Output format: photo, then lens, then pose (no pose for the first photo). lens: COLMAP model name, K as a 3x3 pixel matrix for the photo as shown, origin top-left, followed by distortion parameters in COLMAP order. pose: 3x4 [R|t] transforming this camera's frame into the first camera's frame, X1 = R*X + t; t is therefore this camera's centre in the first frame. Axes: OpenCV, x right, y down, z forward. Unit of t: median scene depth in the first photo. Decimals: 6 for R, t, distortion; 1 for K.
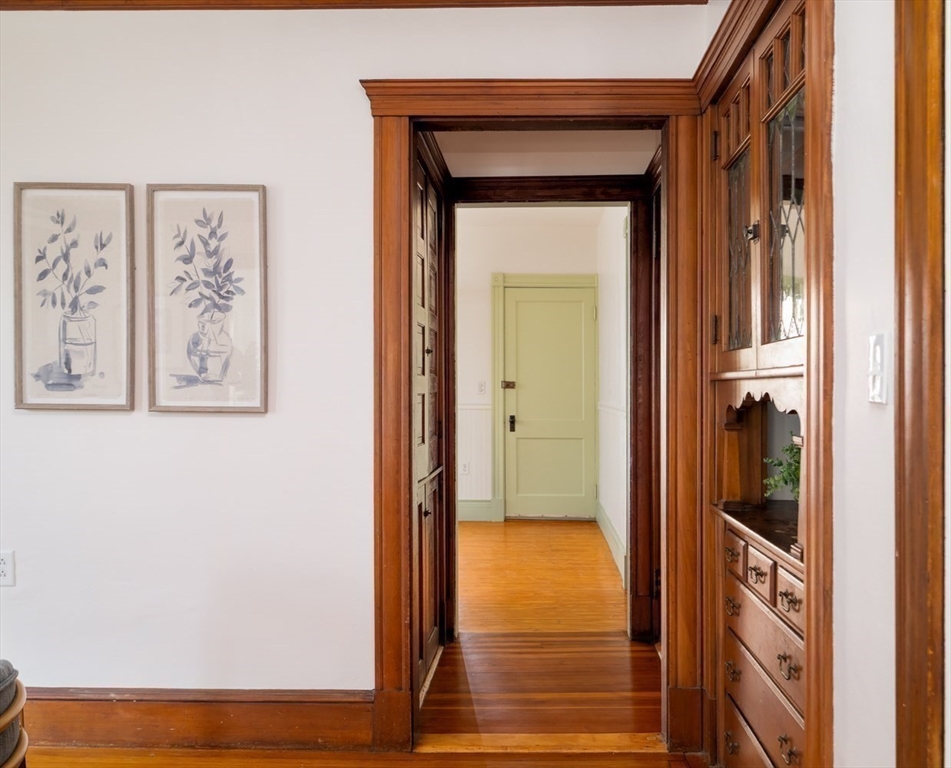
lens RADIAL K [[737.4, 0, 482.2], [0, 737.4, 400.8], [0, 0, 1]] dist [-0.009249, 0.001013]
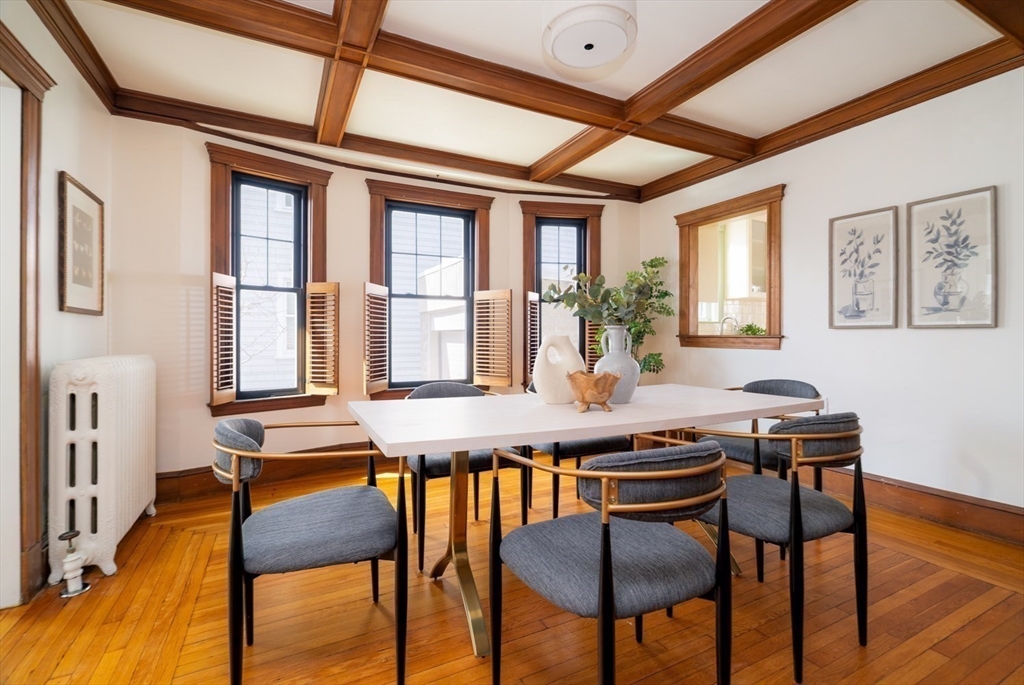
lens RADIAL K [[469.1, 0, 513.4], [0, 469.1, 342.1], [0, 0, 1]] dist [0.000010, 0.000505]
pose [[0.461041, 0.004047, -0.887369, 0.127441], [-0.004236, 0.999988, 0.002360, 0.049980], [0.887369, 0.002671, 0.461053, -0.397986]]
